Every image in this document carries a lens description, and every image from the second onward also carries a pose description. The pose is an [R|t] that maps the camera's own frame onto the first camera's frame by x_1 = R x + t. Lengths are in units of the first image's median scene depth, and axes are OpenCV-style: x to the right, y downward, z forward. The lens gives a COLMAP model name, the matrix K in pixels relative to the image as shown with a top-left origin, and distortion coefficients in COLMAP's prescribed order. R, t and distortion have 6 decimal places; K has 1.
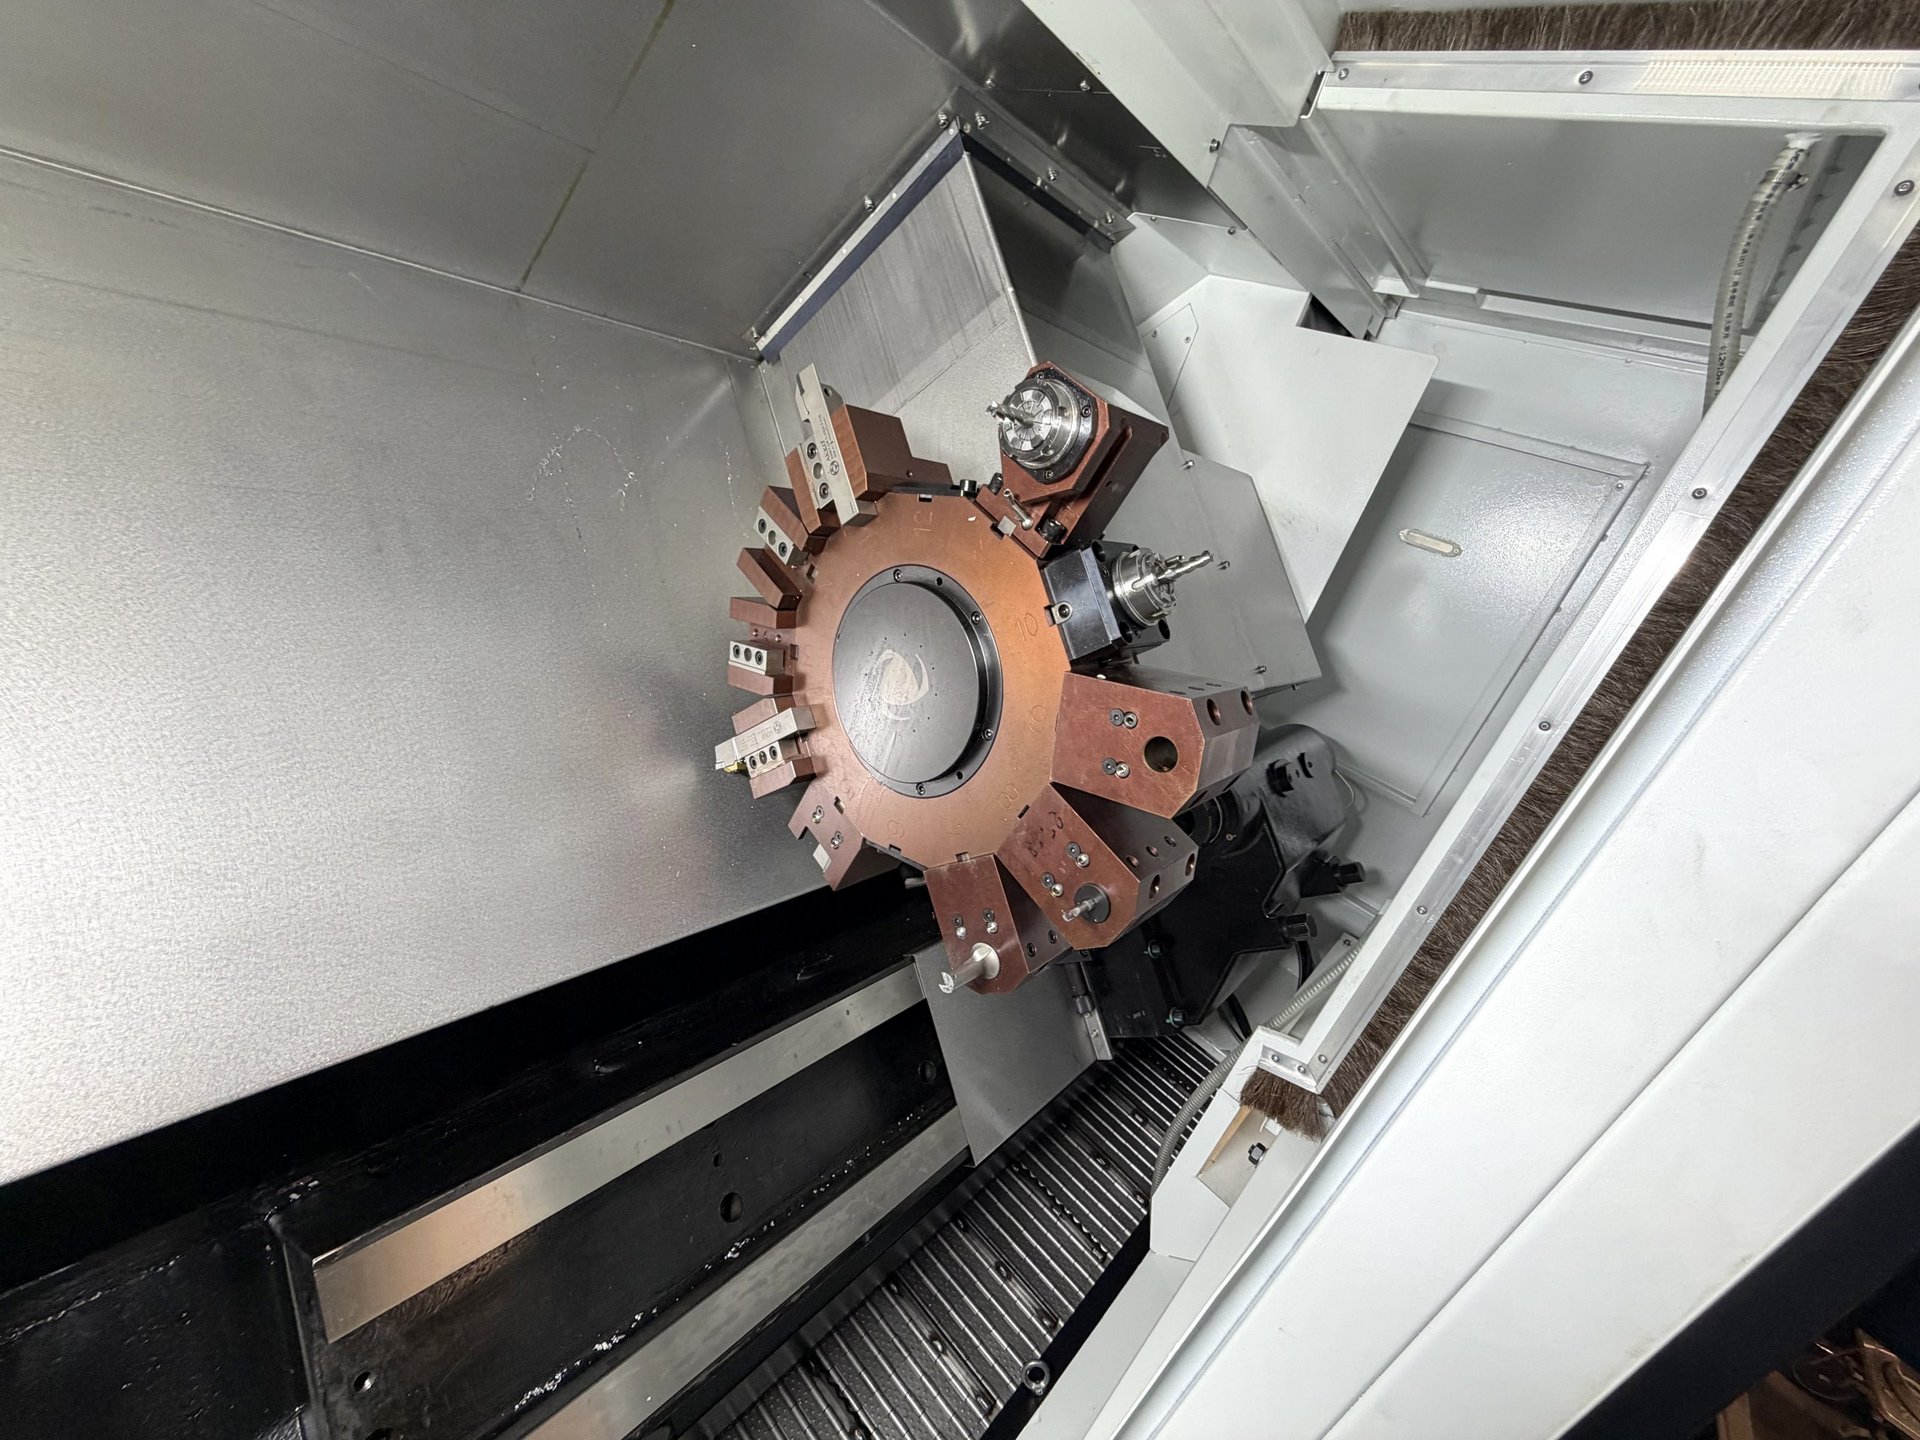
lens RADIAL K [[765.0, 0, 949.6], [0, 765.0, 719.0], [0, 0, 1]] dist [0.000434, -0.000440]
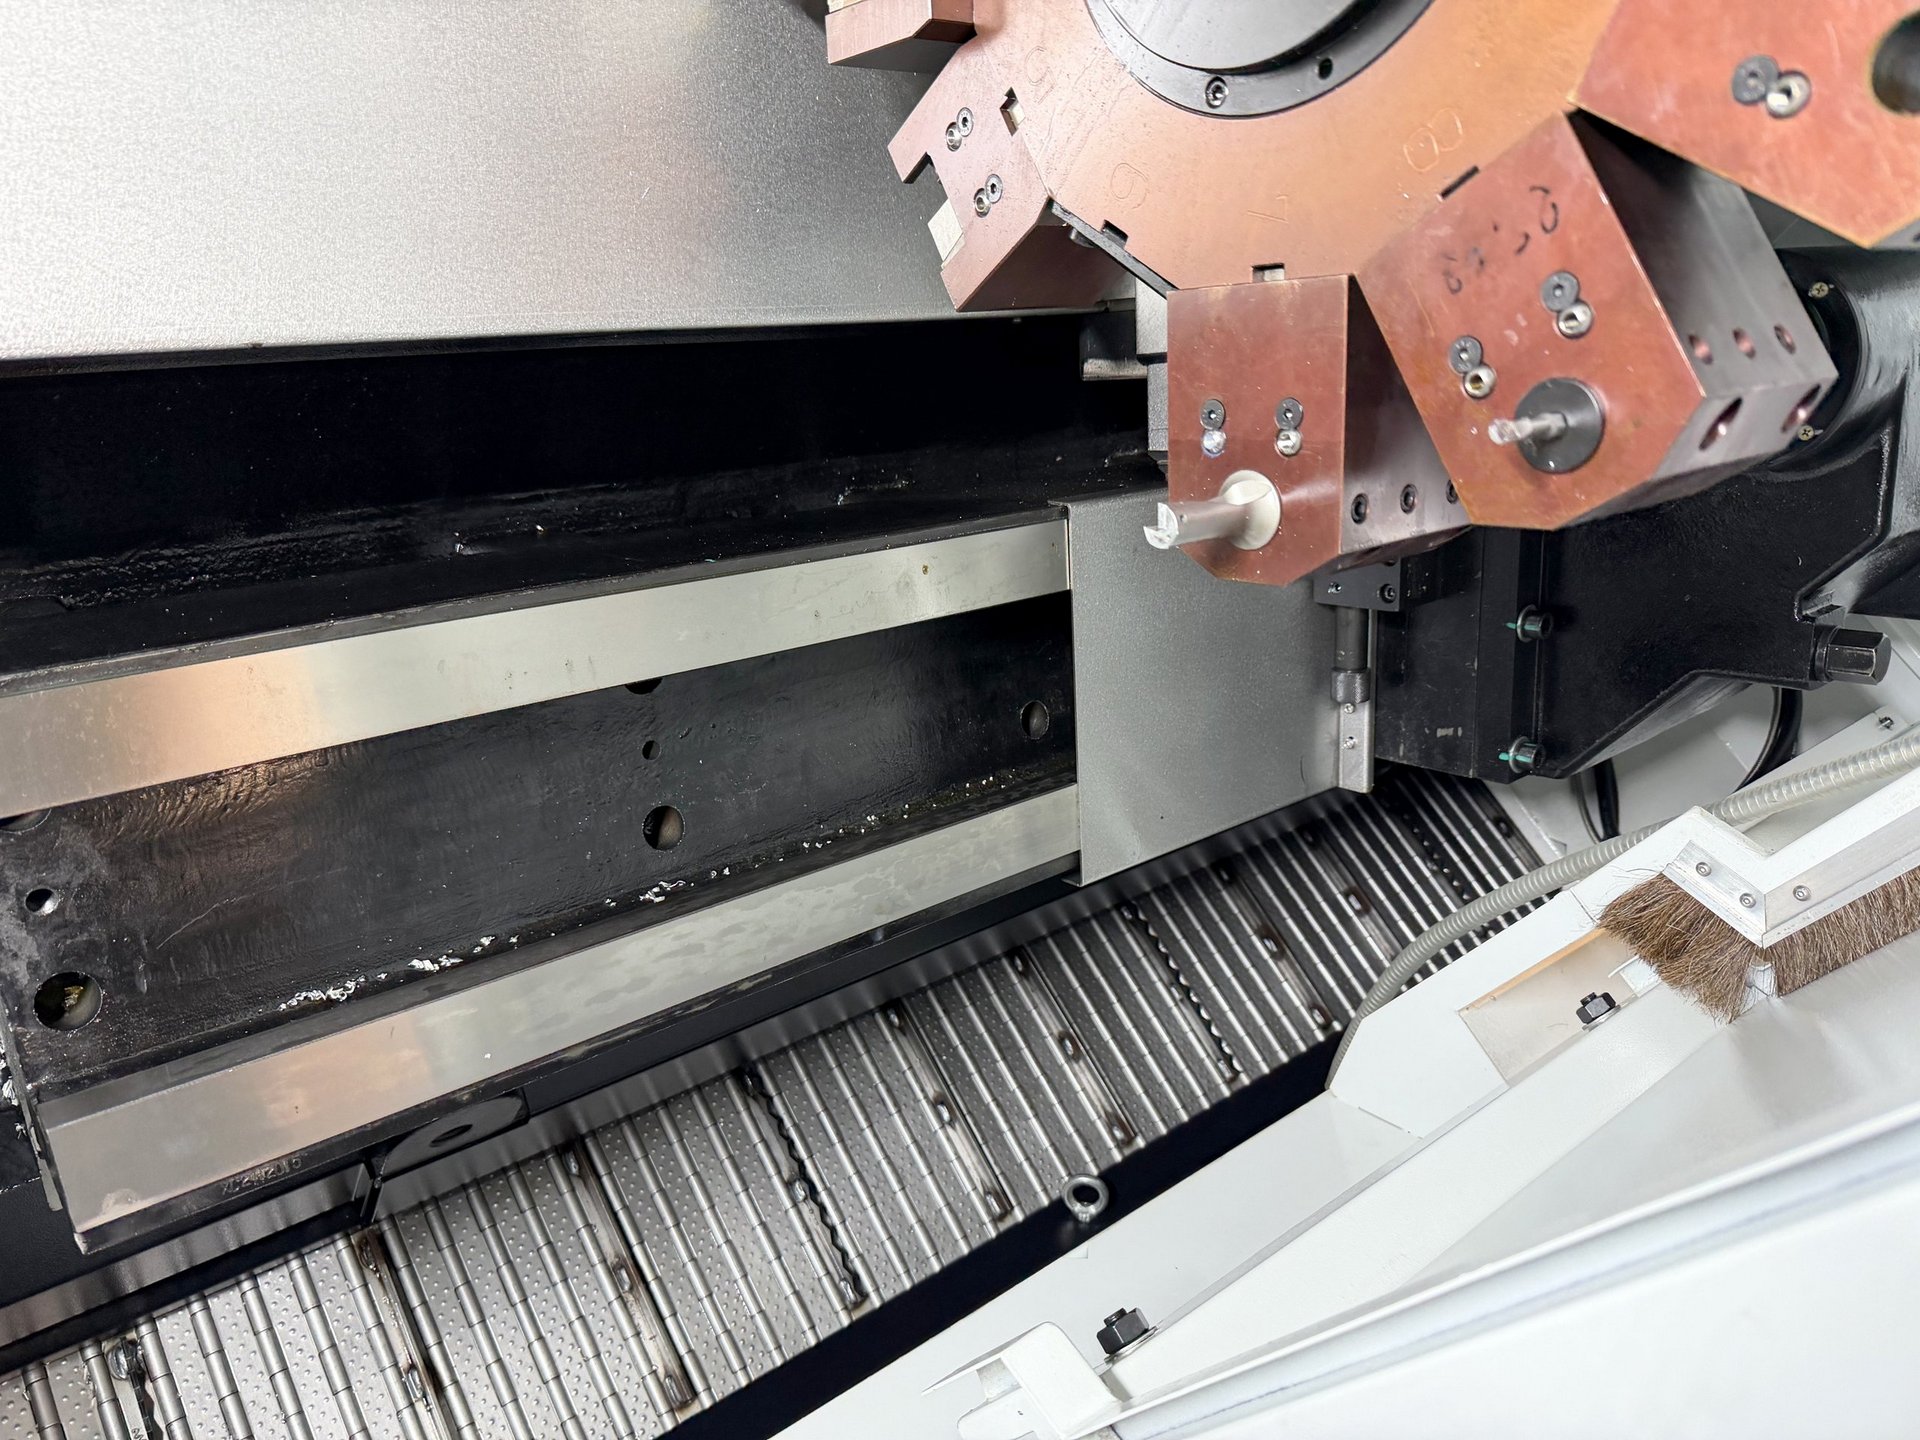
lens RADIAL K [[1371.1, 0, 954.6], [0, 1371.1, 719.5], [0, 0, 1]] dist [0.102672, -0.164527]
pose [[0.962905, 0.263370, -0.058741, -0.035311], [-0.218597, 0.888967, 0.402433, 0.105001], [0.158207, -0.374664, 0.913563, 0.124138]]
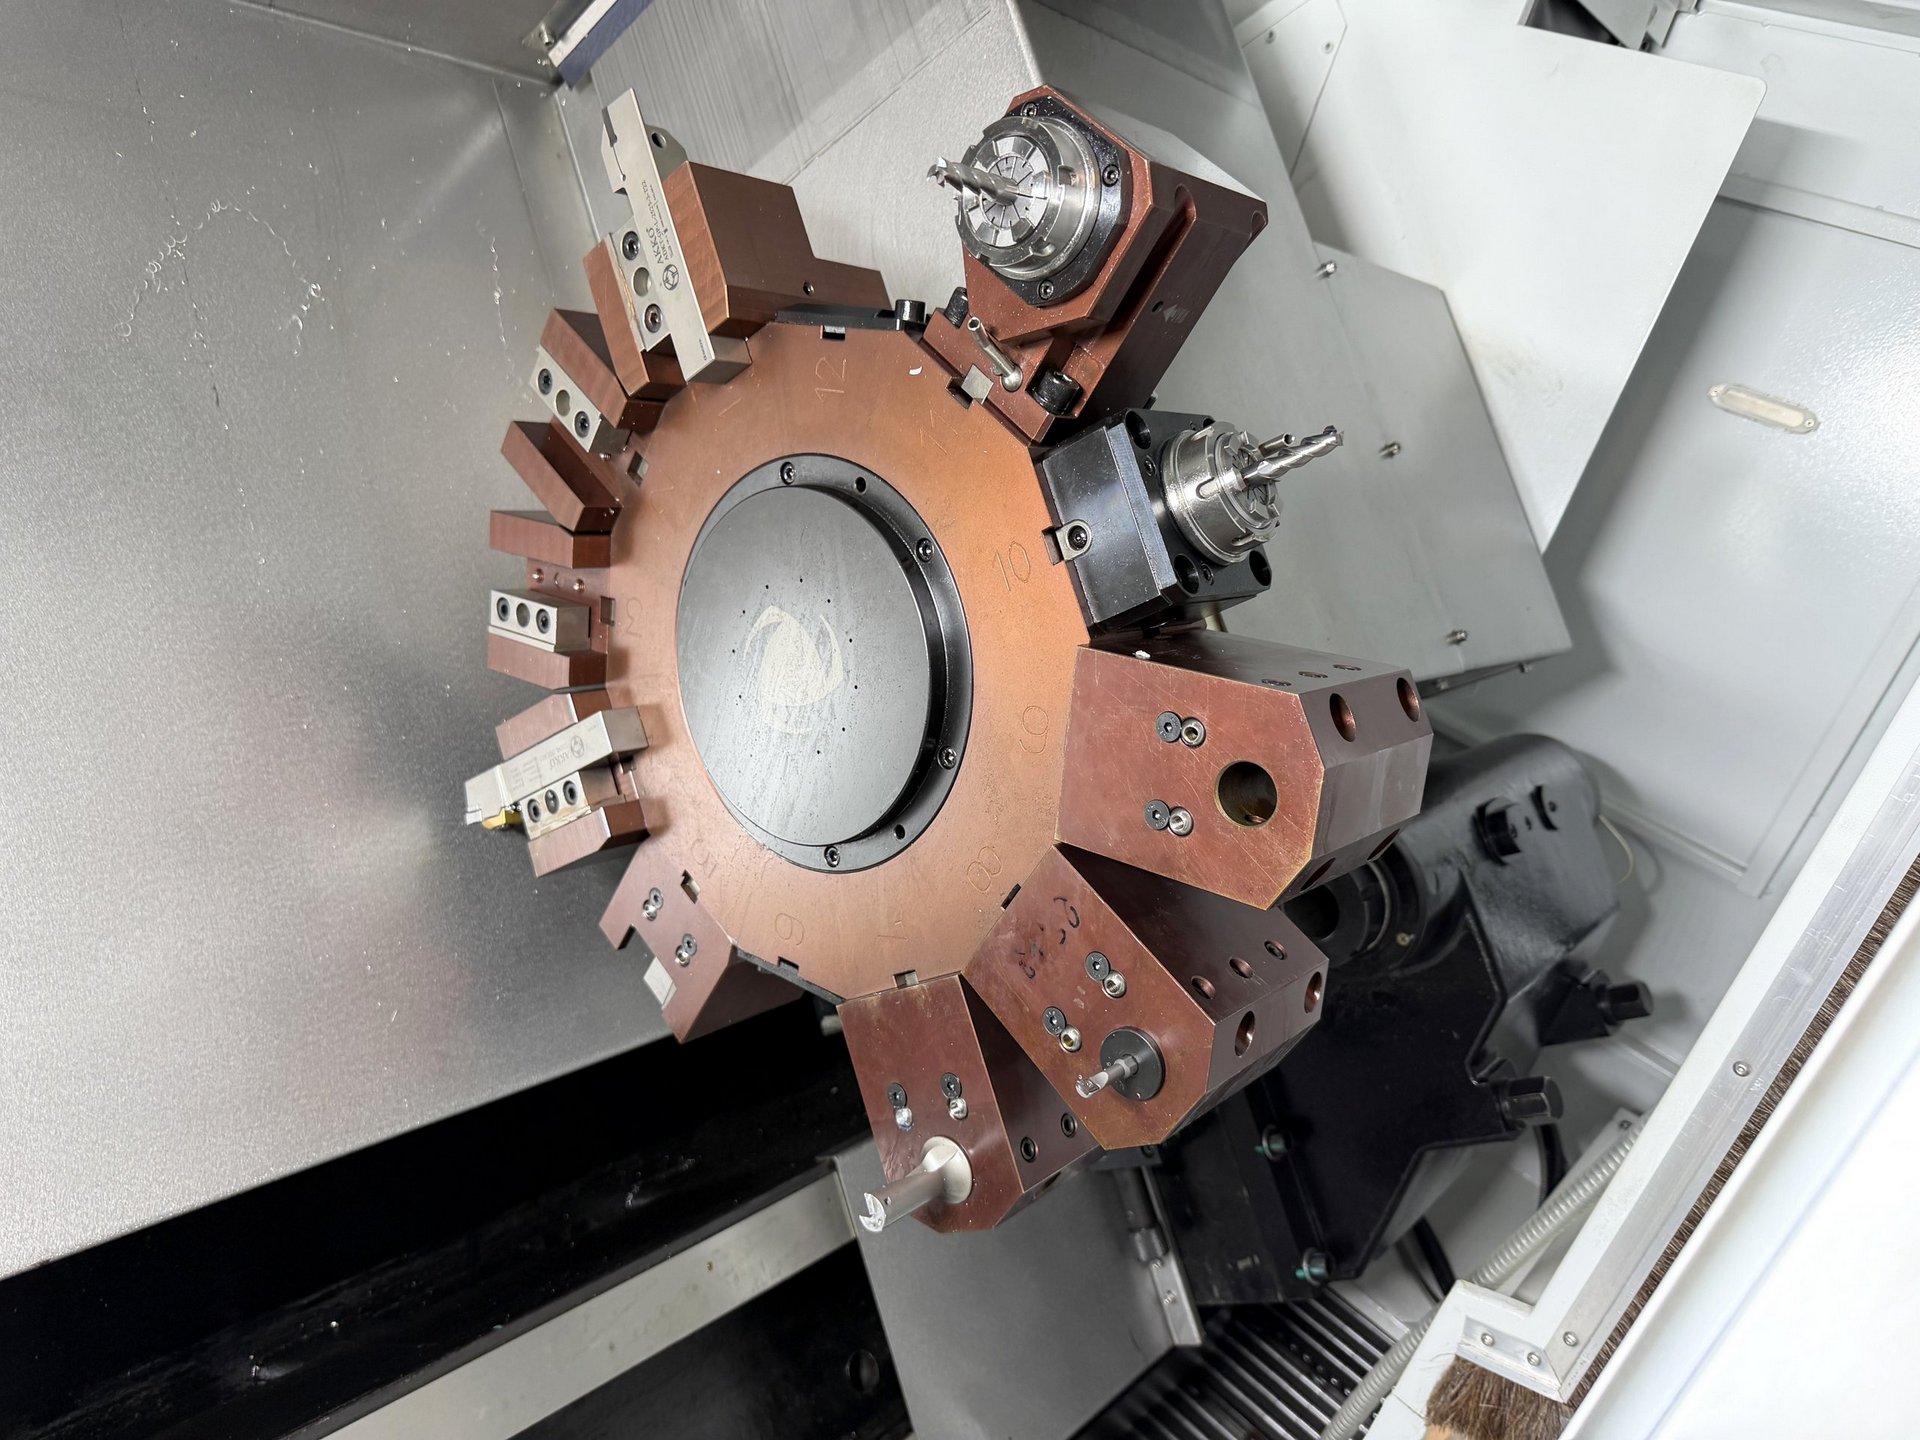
lens RADIAL K [[1359.2, 0, 951.3], [0, 1359.2, 709.9], [0, 0, 1]] dist [0.097811, -0.180469]
pose [[0.999881, -0.005251, 0.014472, 0.030384], [0.005408, 0.999927, -0.010829, -0.003366], [-0.014414, 0.010906, 0.999837, 0.007387]]
